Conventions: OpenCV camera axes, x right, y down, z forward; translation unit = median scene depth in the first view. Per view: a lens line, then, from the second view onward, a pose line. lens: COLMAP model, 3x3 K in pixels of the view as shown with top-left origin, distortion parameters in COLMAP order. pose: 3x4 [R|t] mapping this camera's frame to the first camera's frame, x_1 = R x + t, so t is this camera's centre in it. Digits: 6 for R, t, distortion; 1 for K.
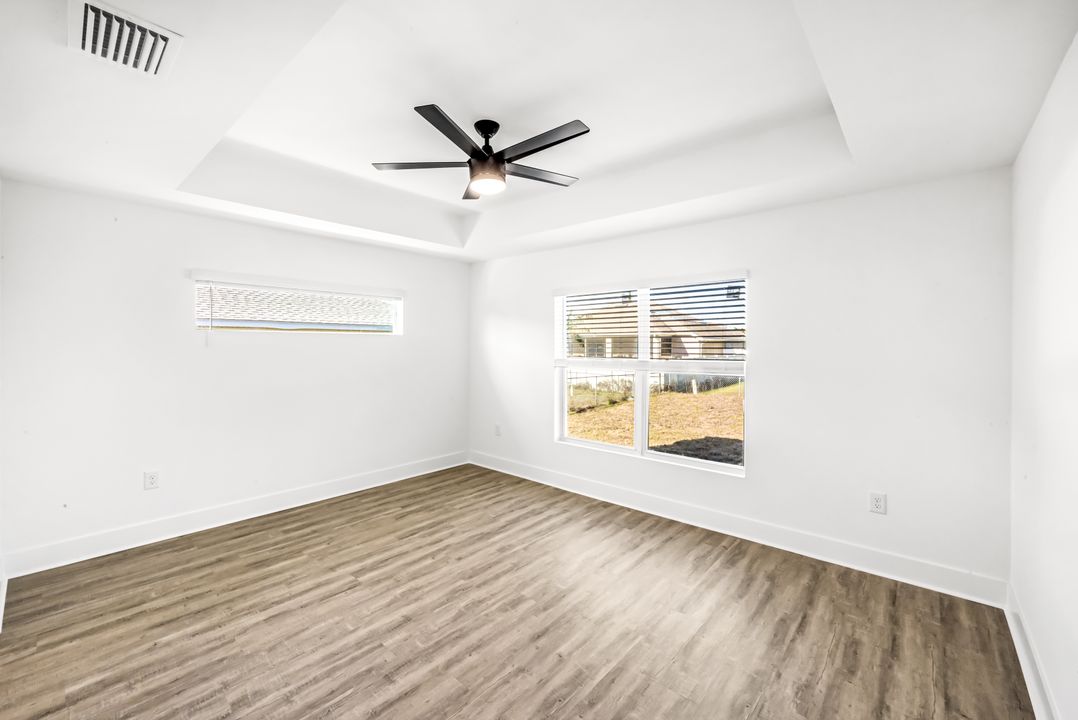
lens RADIAL K [[434.7, 0, 534.1], [0, 434.7, 354.7], [0, 0, 1]] dist [-0.000883, -0.000041]
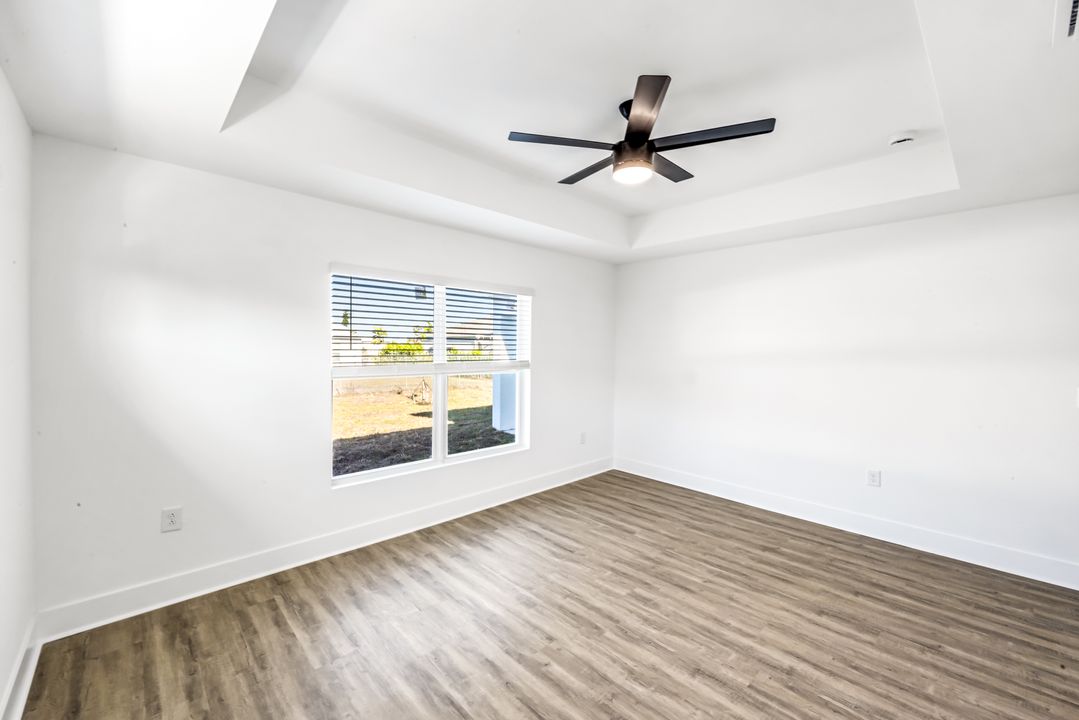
lens RADIAL K [[435.1, 0, 530.8], [0, 435.1, 351.6], [0, 0, 1]] dist [-0.000883, -0.000041]
pose [[0.098542, -0.011293, 0.995069, -0.916546], [0.012421, 0.999872, 0.010118, -0.023479], [-0.995055, 0.011363, 0.098669, 0.971575]]
